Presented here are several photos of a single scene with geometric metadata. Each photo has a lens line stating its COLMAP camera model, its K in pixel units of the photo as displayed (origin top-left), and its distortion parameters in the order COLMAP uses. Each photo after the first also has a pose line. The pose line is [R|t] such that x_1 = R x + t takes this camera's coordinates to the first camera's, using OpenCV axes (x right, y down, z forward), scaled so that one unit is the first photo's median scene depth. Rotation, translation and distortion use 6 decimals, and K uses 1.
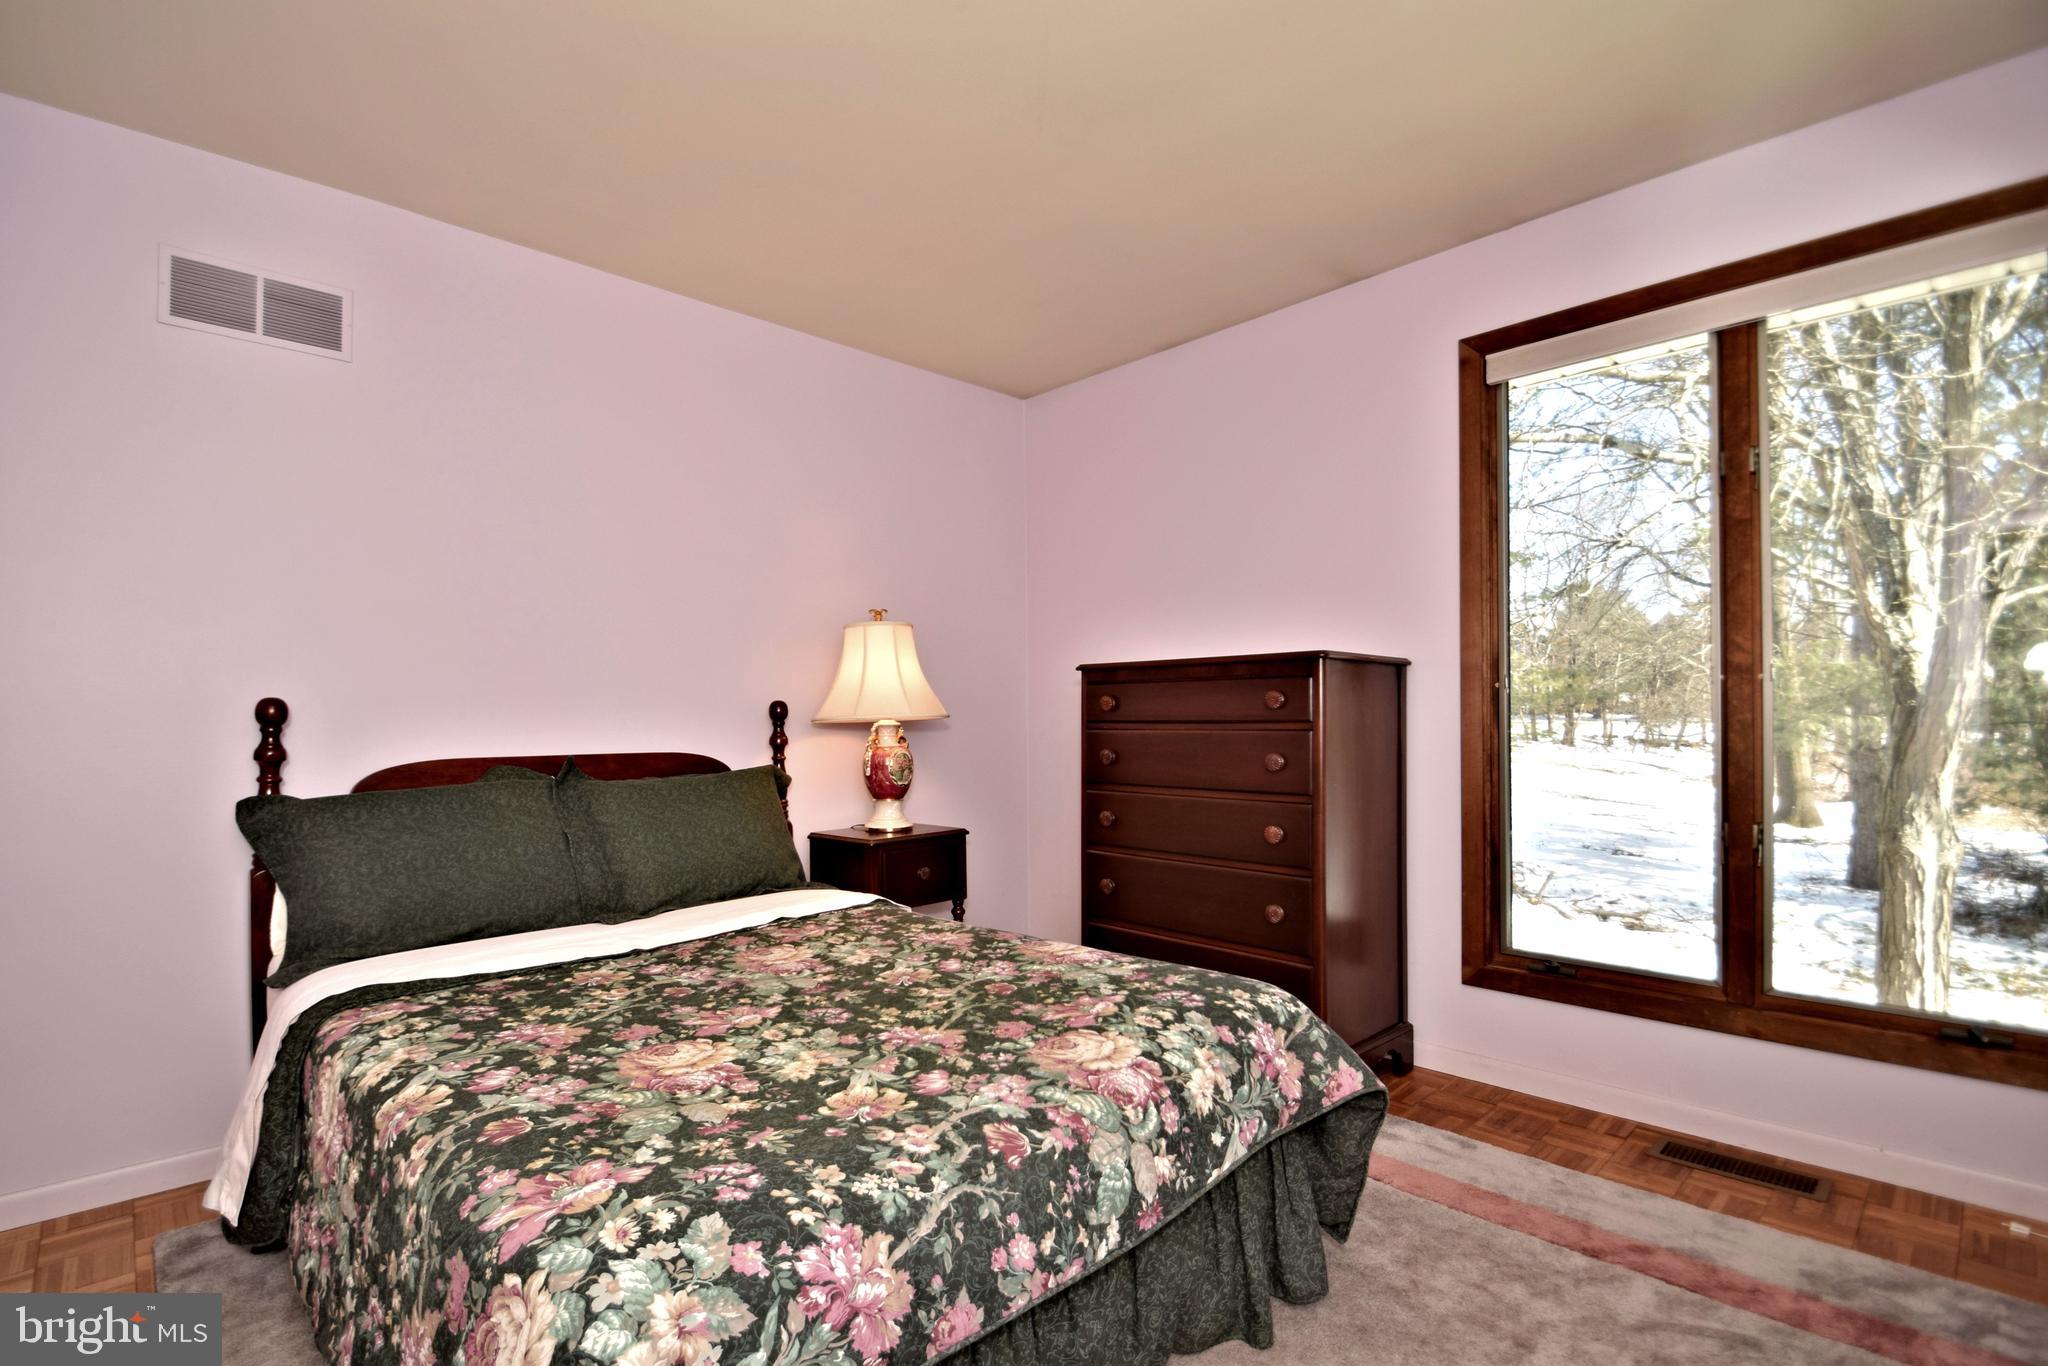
lens RADIAL K [[918.9, 0, 976.9], [0, 918.9, 715.0], [0, 0, 1]] dist [0.014439, -0.020118]
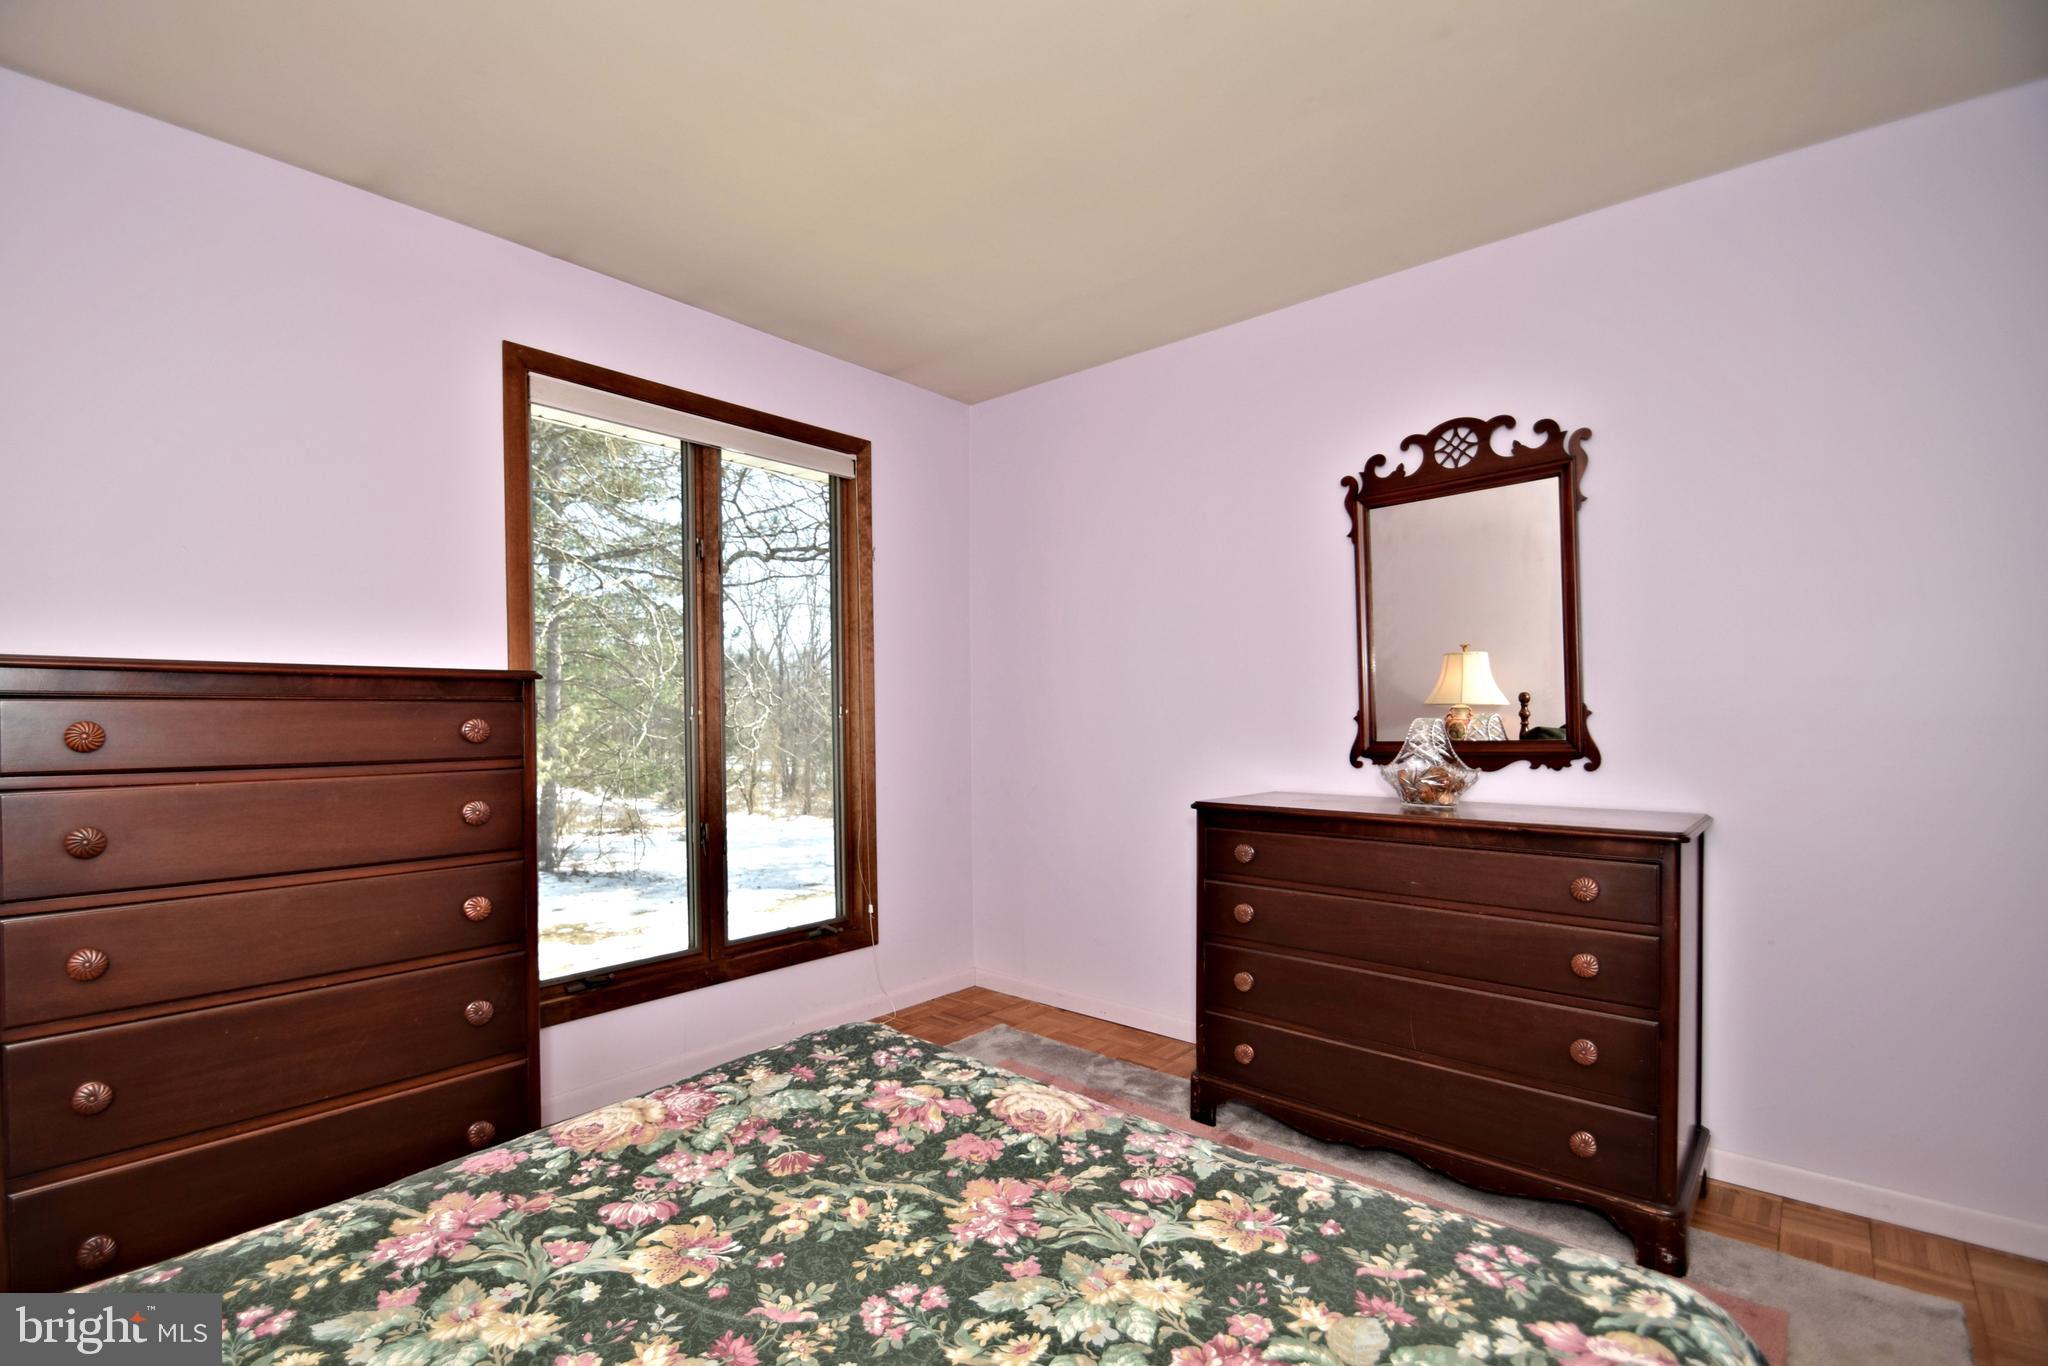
lens RADIAL K [[918.9, 0, 976.9], [0, 918.9, 715.0], [0, 0, 1]] dist [0.014439, -0.020118]
pose [[-0.080456, 0.009865, 0.996709, -0.690176], [0.007200, 0.999931, -0.009316, -0.027999], [-0.996732, 0.006427, -0.080521, 0.949384]]
